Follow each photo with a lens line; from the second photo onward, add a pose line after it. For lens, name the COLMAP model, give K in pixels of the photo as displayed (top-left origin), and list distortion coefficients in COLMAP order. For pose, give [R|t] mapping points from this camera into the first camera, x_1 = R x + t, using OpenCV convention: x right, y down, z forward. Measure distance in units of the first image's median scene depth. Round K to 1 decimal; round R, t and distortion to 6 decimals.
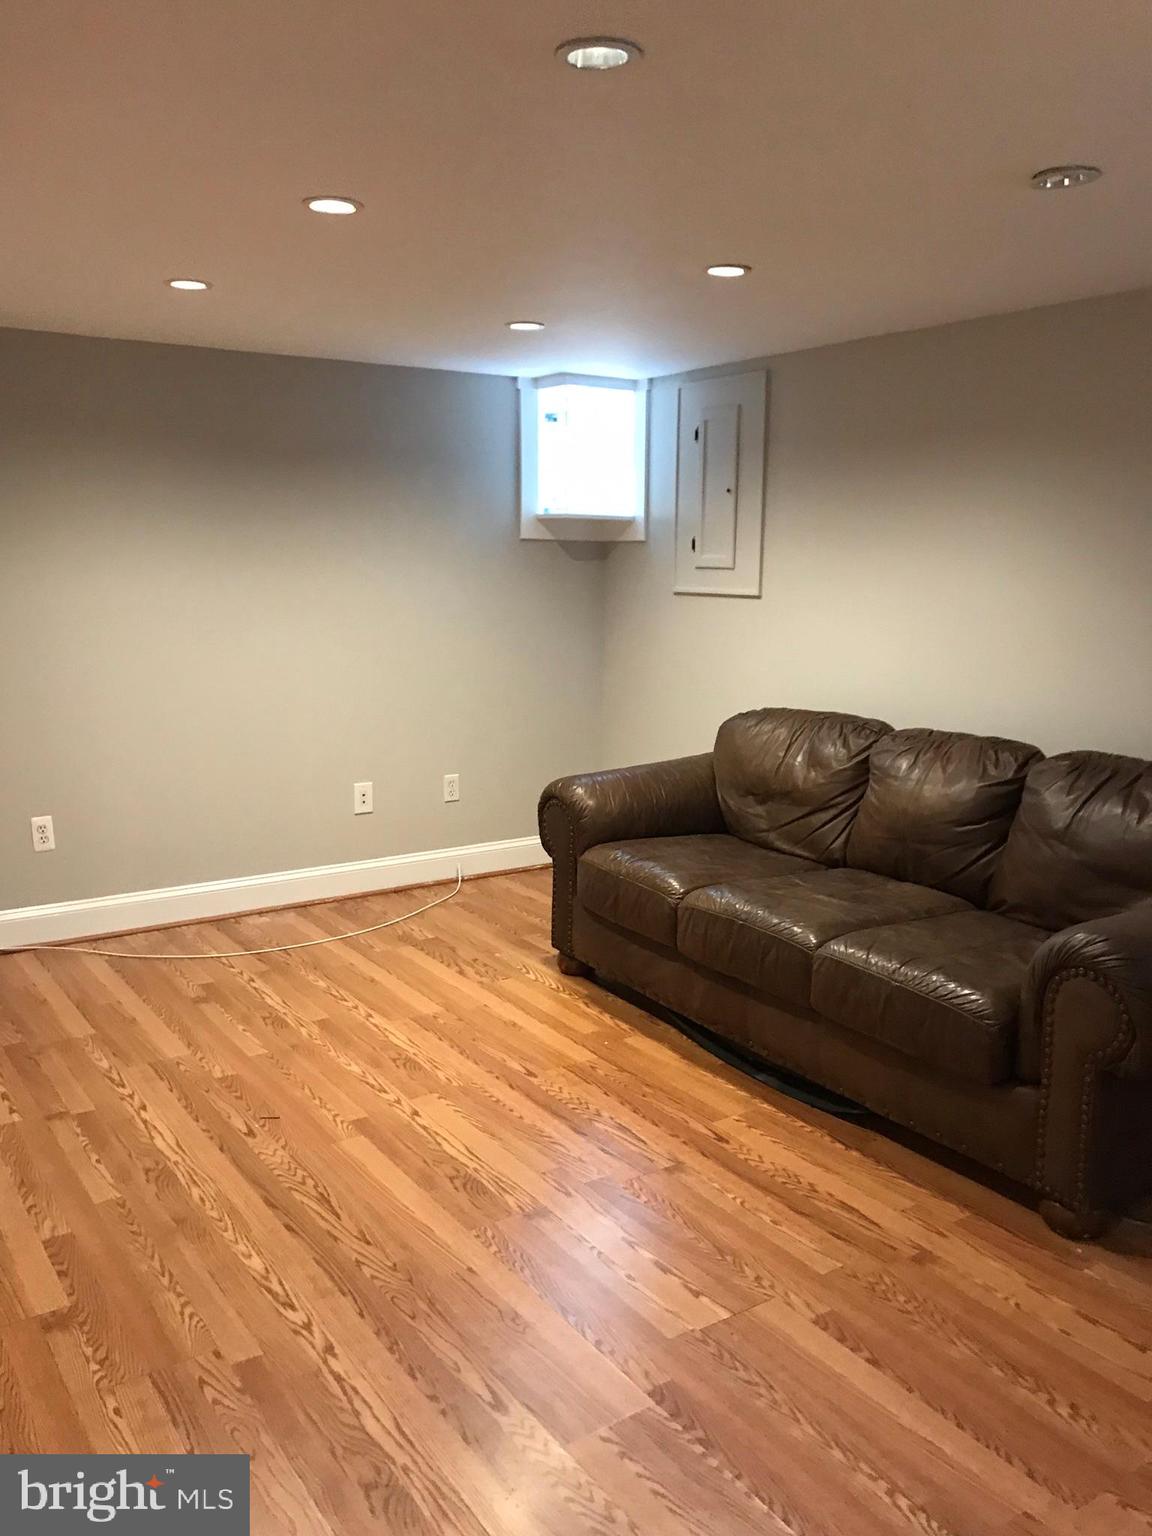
lens RADIAL K [[1283.2, 0, 576.0], [0, 1283.2, 768.0], [0, 0, 1]] dist [0.009684, -0.000611]
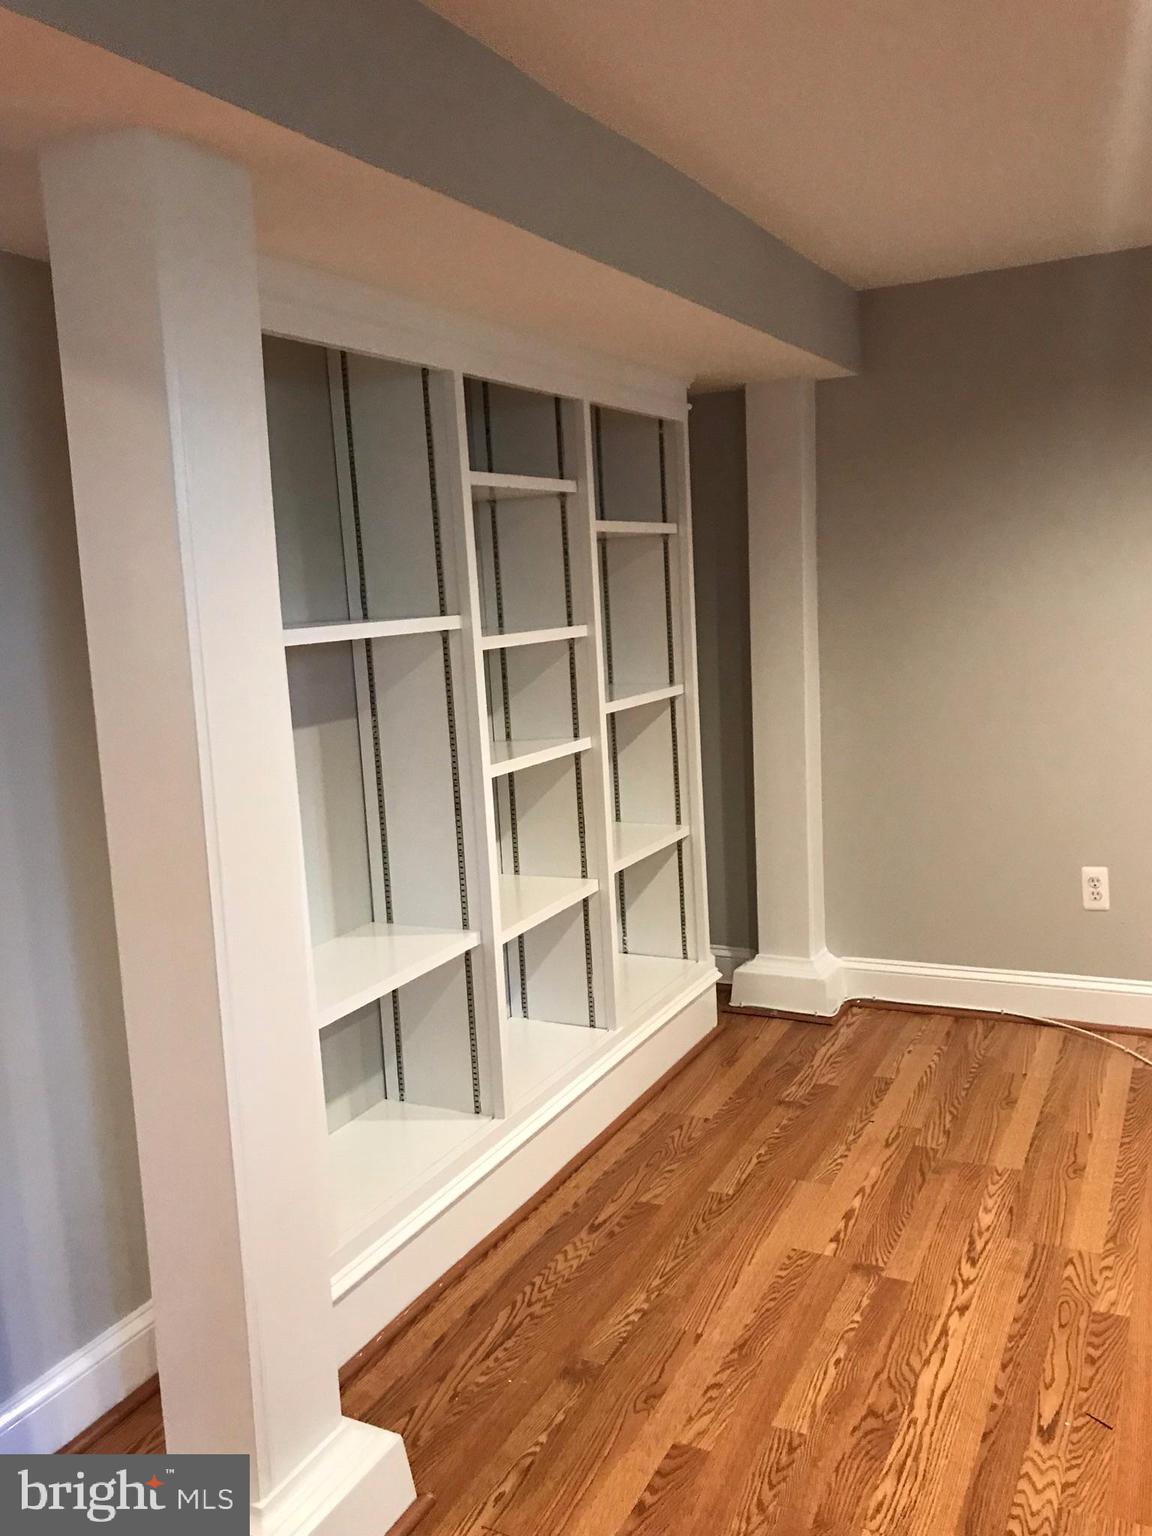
lens RADIAL K [[1283.2, 0, 576.0], [0, 1283.2, 768.0], [0, 0, 1]] dist [0.009684, -0.000611]
pose [[0.503308, 0.102627, -0.857991, 0.141732], [-0.090596, 0.993717, 0.065716, -0.065021], [0.859345, 0.044655, 0.509443, 0.434323]]
